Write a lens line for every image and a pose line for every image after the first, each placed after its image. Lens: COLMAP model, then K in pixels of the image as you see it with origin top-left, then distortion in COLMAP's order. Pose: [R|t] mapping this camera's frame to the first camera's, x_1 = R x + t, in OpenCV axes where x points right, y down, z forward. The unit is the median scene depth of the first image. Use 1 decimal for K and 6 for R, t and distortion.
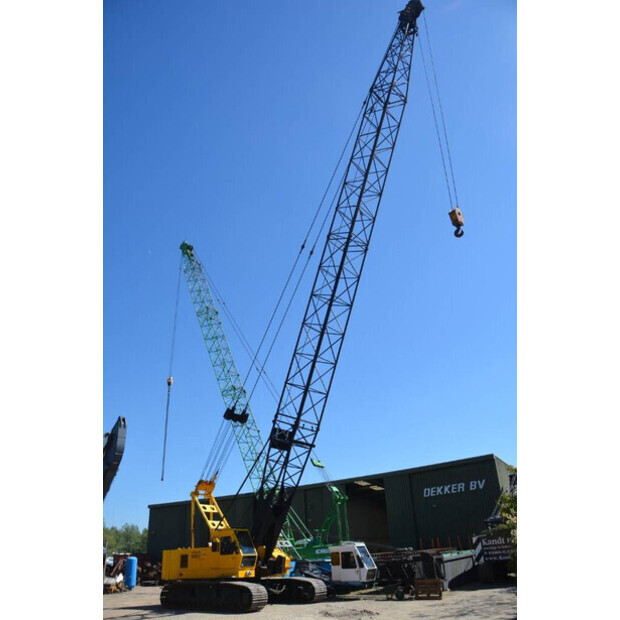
lens RADIAL K [[483.6, 0, 312.0], [0, 483.6, 320.0], [0, 0, 1]] dist [-0.160460, 0.097912]
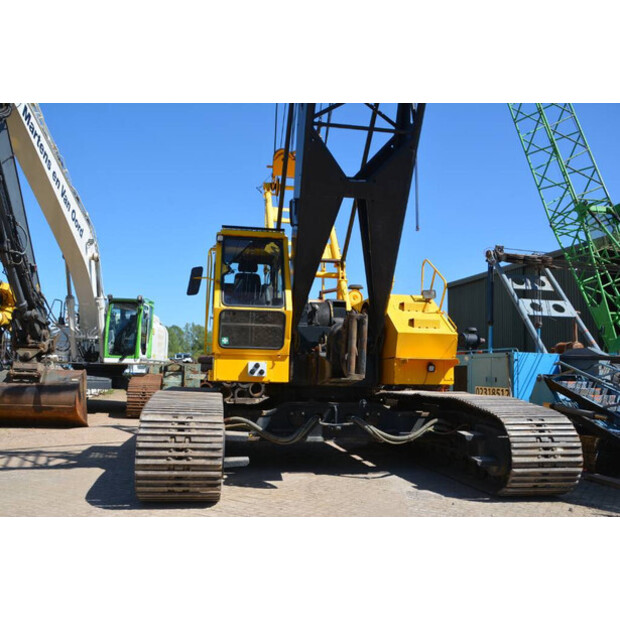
lens RADIAL K [[590.2, 0, 308.3], [0, 590.2, 316.5], [0, 0, 1]] dist [-0.012219, 0.001440]
pose [[0.752965, -0.001046, -0.658059, 0.119456], [0.251552, 0.924510, 0.286361, 0.374747], [0.608083, -0.381156, 0.696387, 0.695027]]
